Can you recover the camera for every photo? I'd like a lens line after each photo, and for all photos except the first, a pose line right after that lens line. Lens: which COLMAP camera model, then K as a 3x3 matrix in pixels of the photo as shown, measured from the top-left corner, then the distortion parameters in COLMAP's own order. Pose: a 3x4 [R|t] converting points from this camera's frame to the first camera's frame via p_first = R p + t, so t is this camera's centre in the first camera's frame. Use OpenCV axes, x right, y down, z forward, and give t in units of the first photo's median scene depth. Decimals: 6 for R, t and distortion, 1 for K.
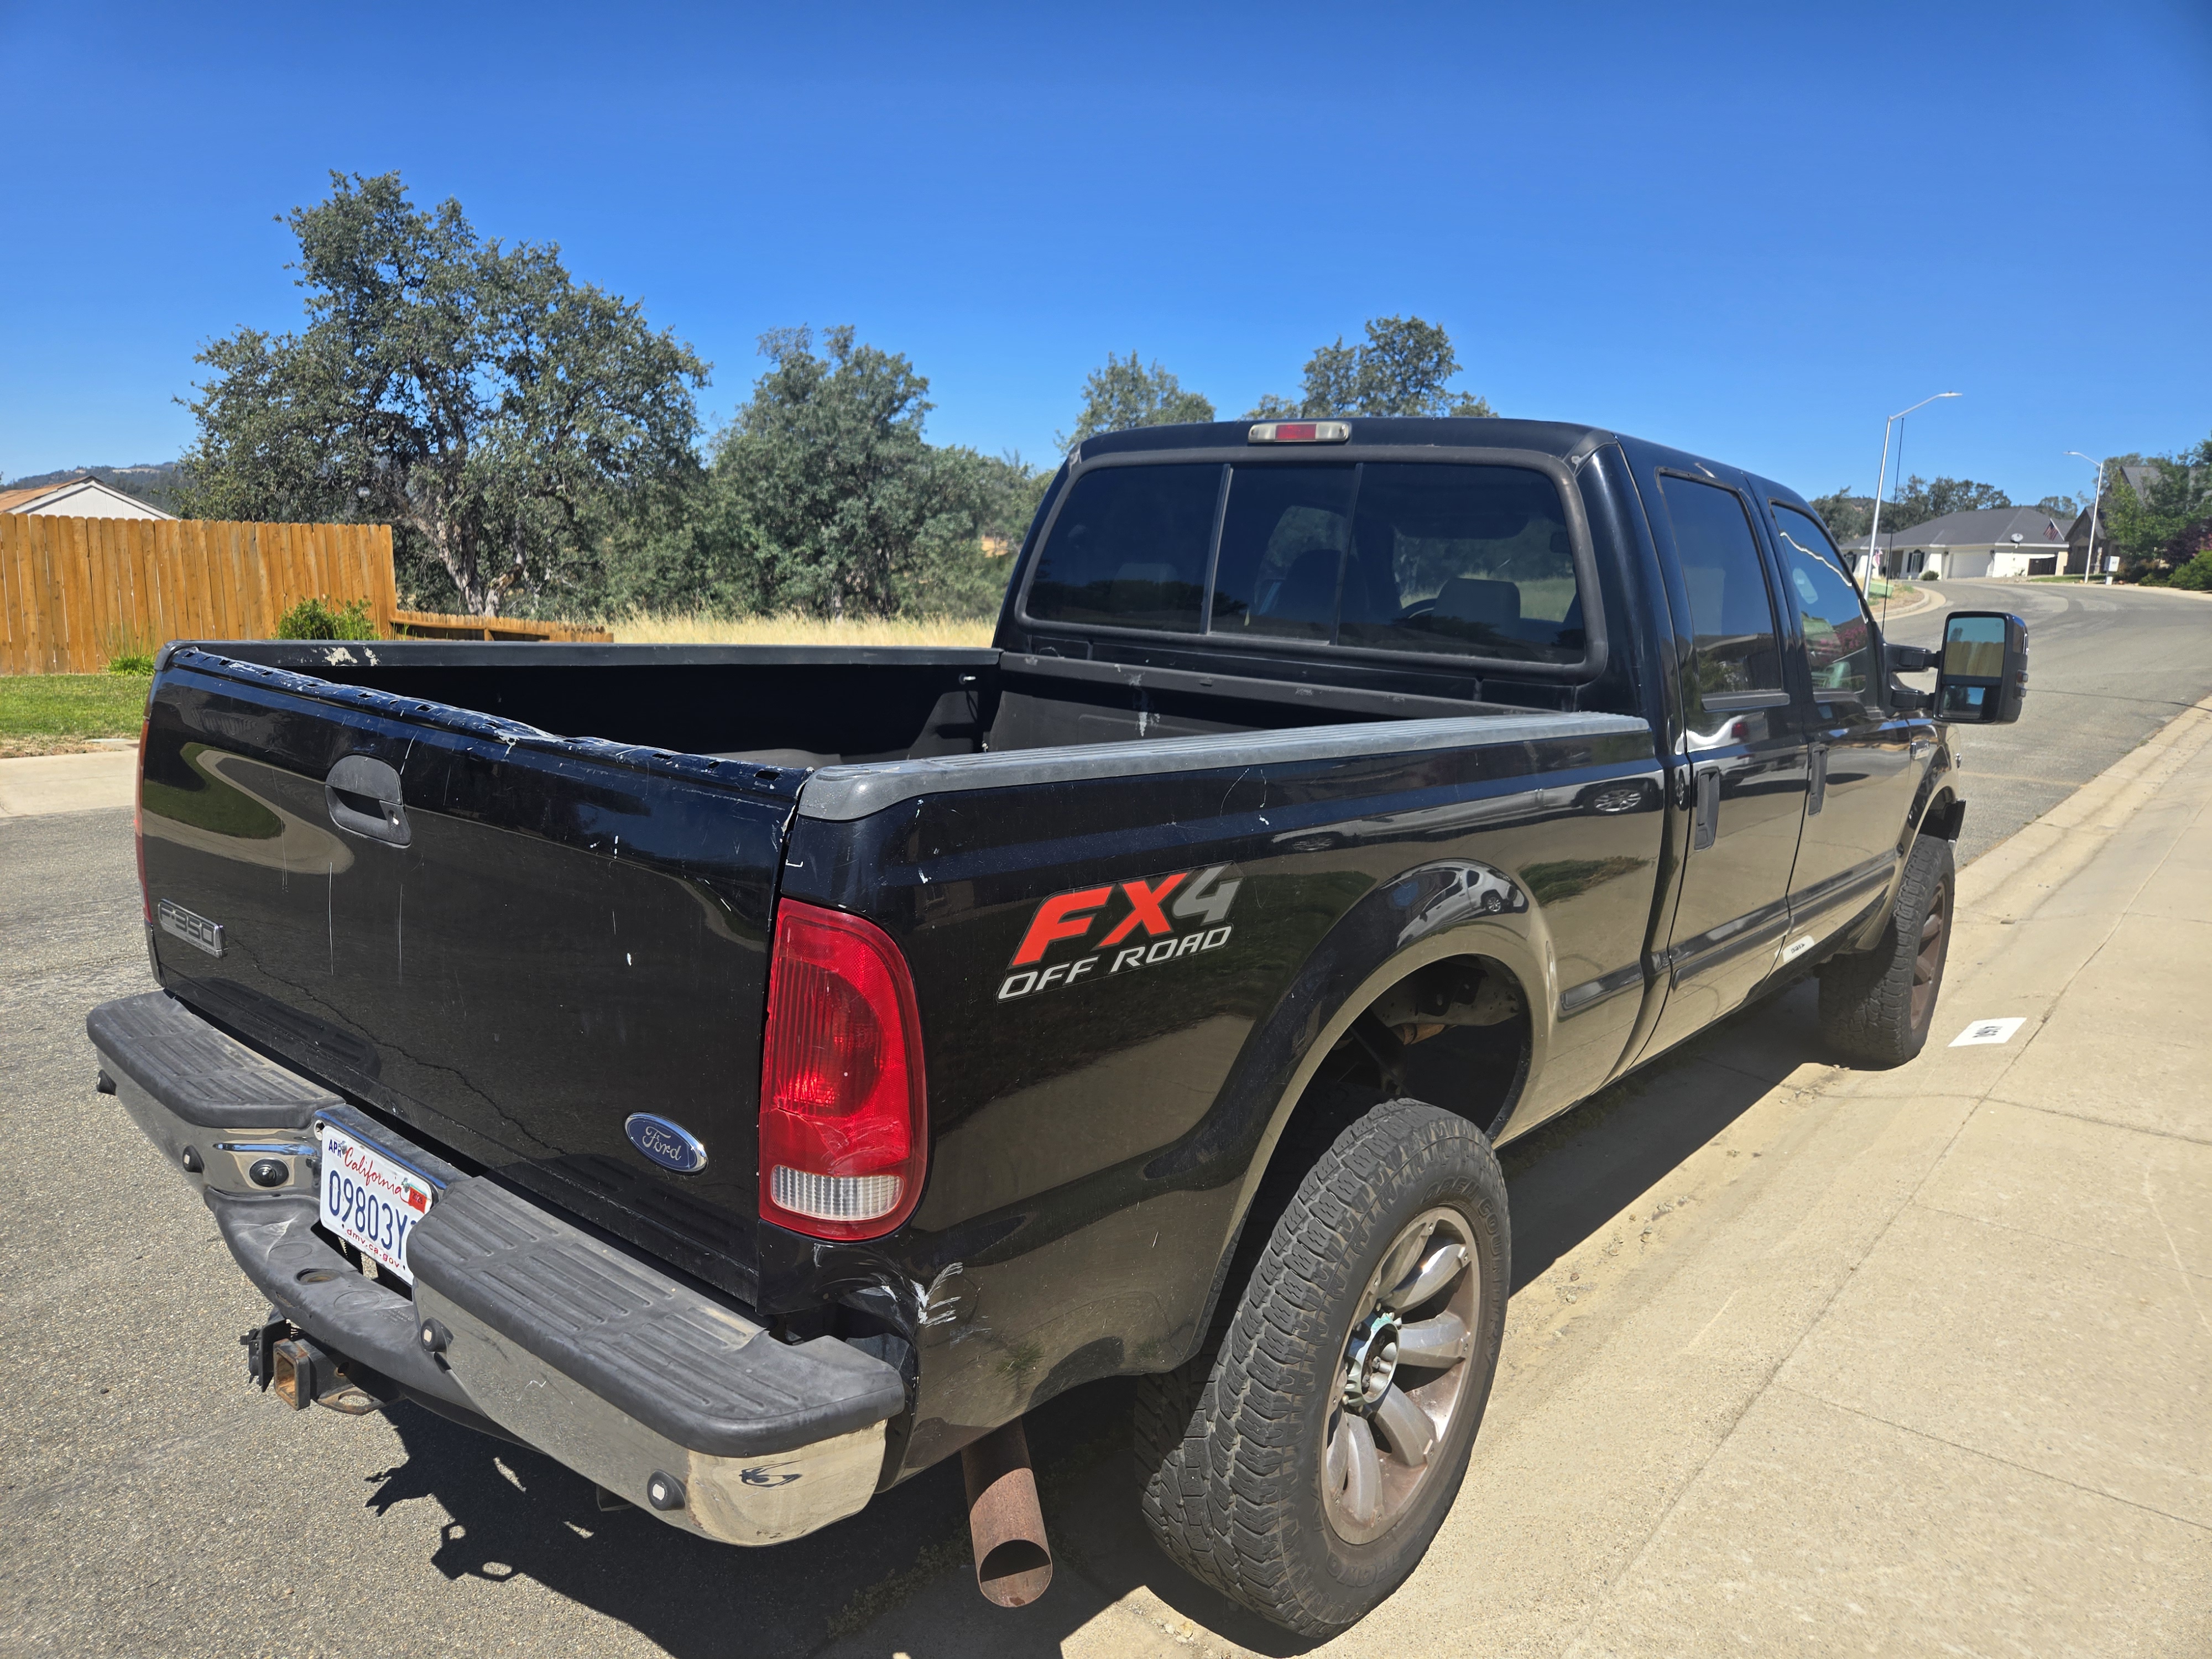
lens RADIAL K [[1491.6, 0, 1097.6], [0, 1491.6, 830.6], [0, 0, 1]] dist [0.069497, -0.051628]
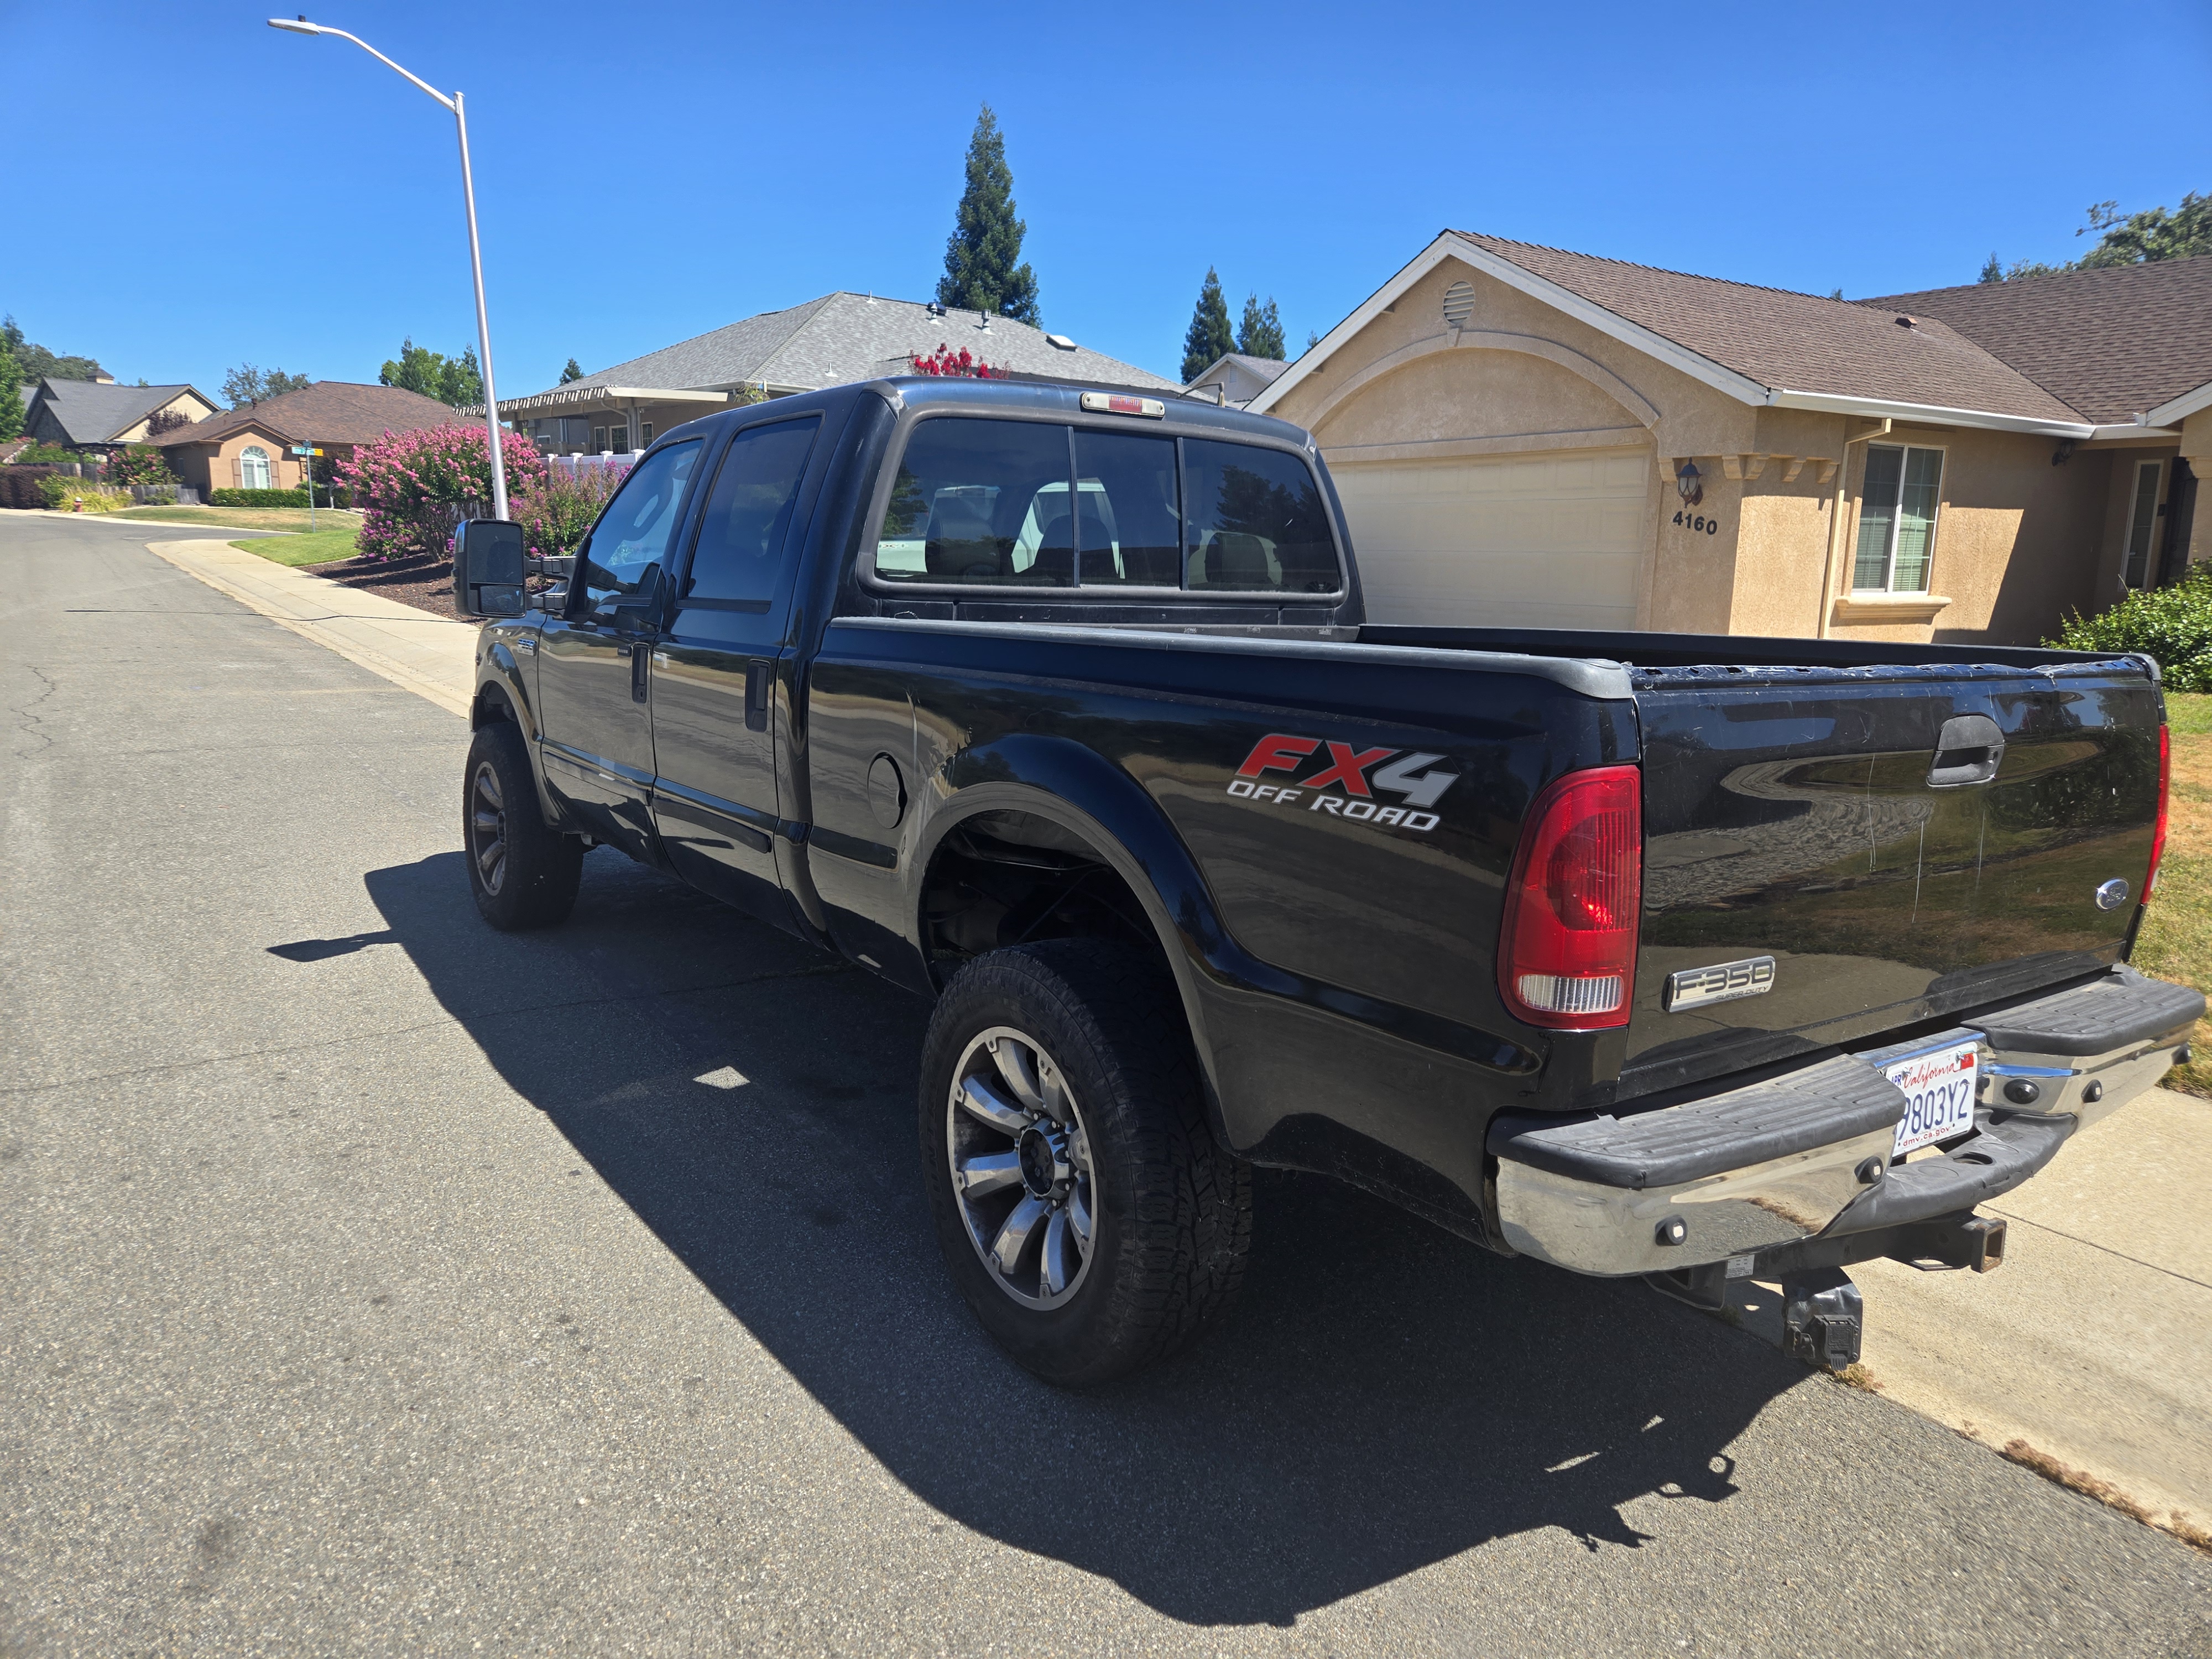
lens RADIAL K [[1491.6, 0, 1097.6], [0, 1491.6, 830.6], [0, 0, 1]] dist [0.069497, -0.051628]
pose [[0.251976, -0.196998, 0.947470, -1.319586], [0.146168, 0.975576, 0.163969, -0.186618], [-0.956631, 0.097174, 0.274616, 0.981385]]
